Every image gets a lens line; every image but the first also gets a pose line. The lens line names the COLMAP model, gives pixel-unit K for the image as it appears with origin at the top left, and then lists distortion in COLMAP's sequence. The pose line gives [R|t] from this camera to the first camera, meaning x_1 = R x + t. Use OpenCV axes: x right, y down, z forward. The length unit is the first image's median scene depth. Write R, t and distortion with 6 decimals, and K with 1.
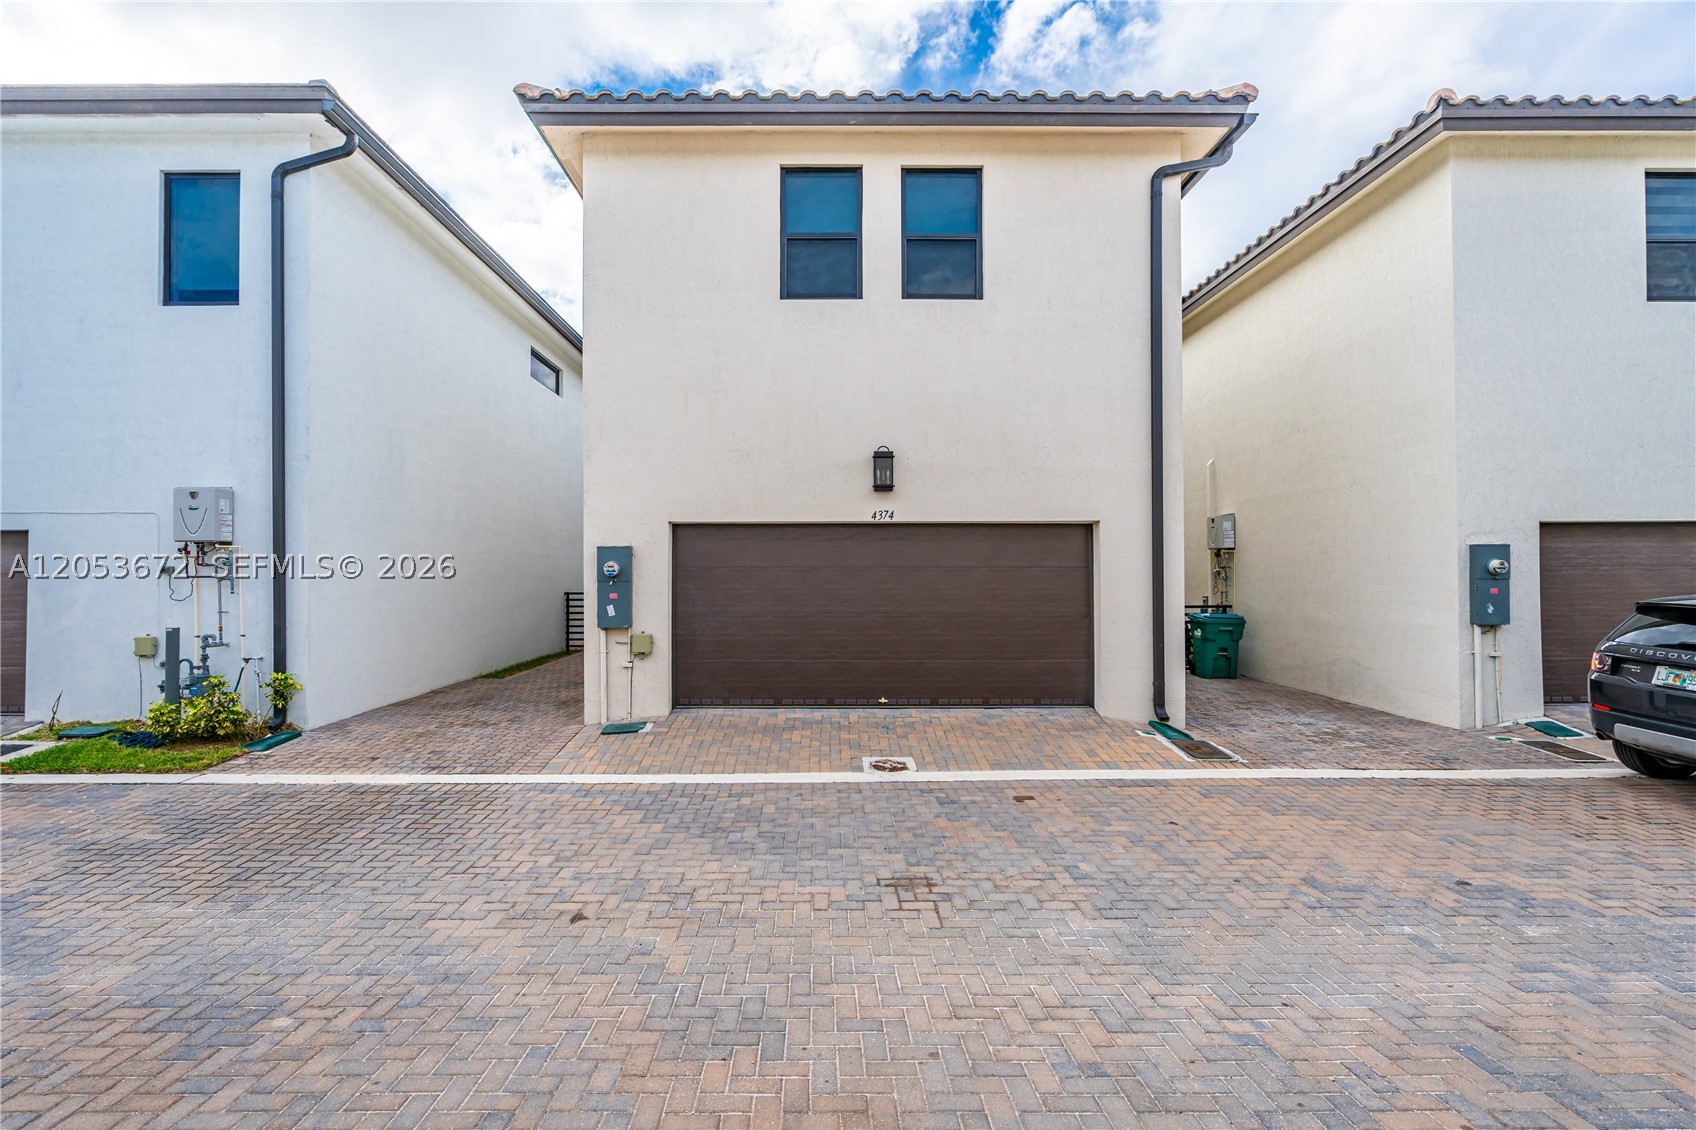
lens RADIAL K [[749.8, 0, 831.1], [0, 749.8, 567.4], [0, 0, 1]] dist [-0.006568, 0.001230]
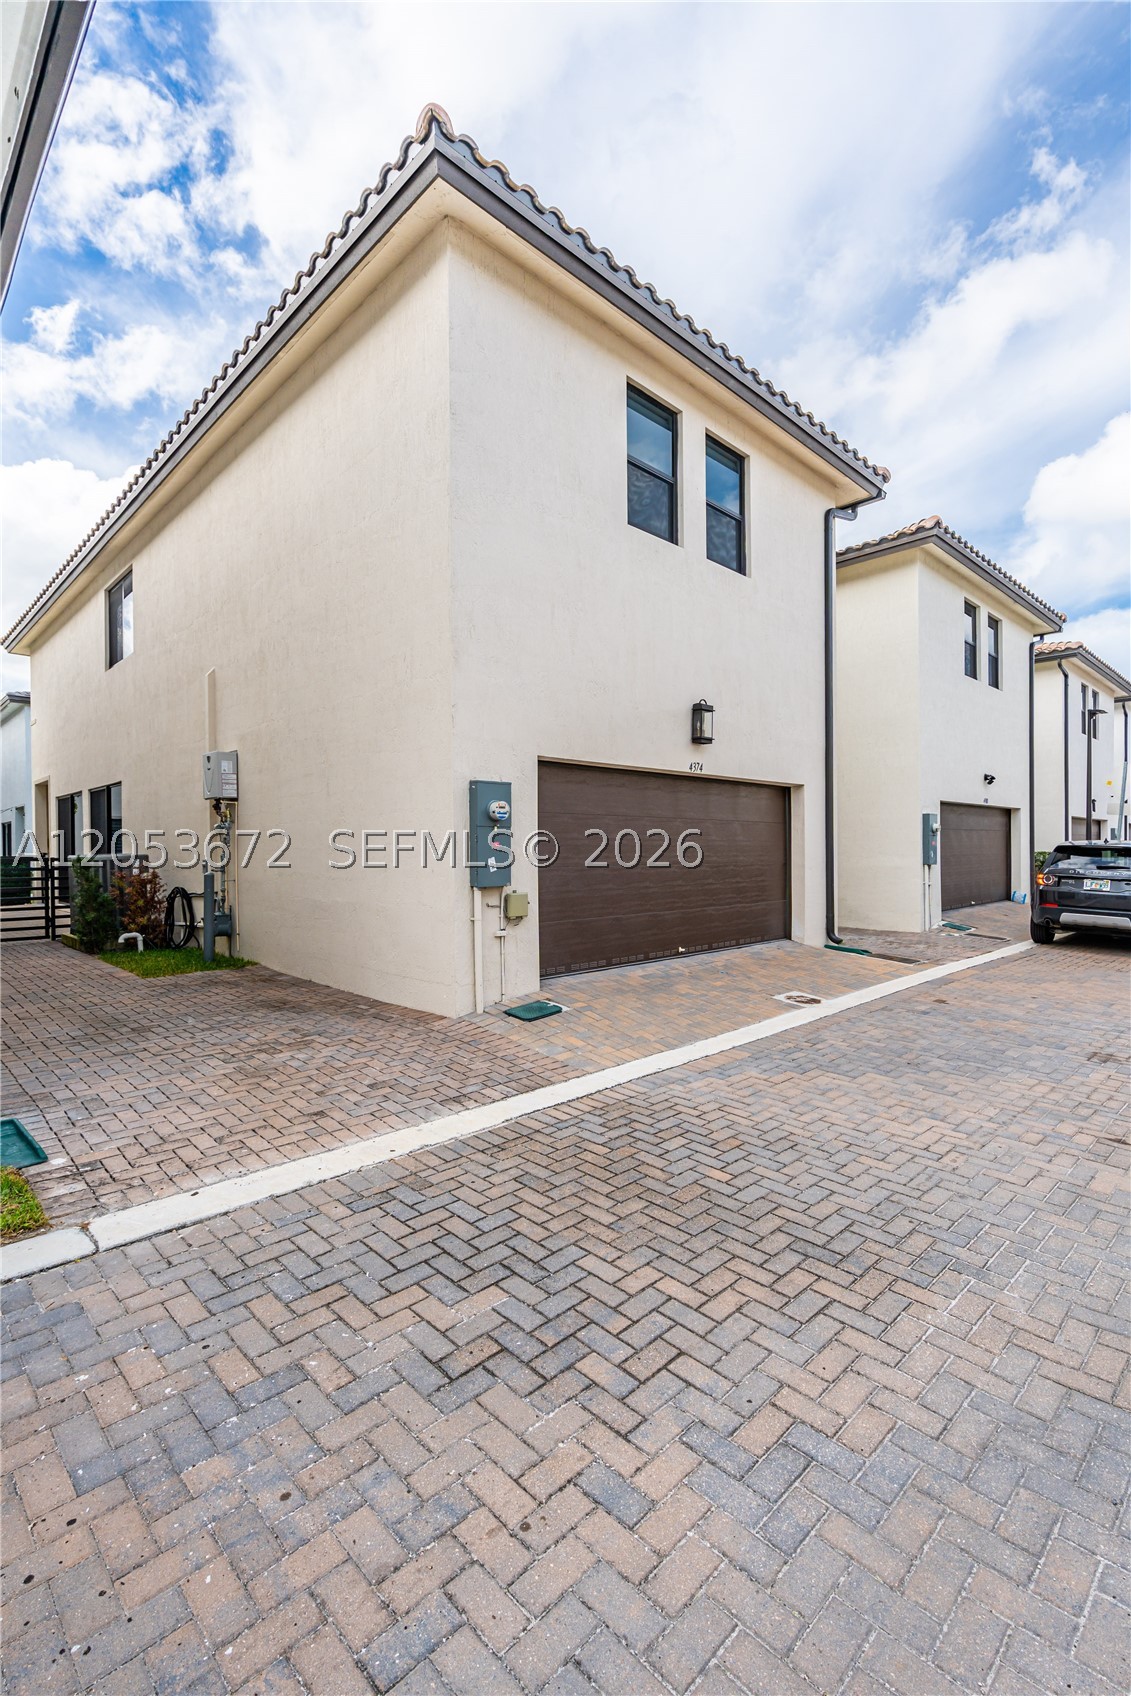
lens RADIAL K [[749.8, 0, 565.1], [0, 749.8, 853.1], [0, 0, 1]] dist [-0.006568, 0.001230]
pose [[0.727382, -0.005542, 0.686211, -1.049915], [-0.006004, 0.999878, 0.014440, 0.046436], [-0.686207, -0.014623, 0.727259, 0.524430]]
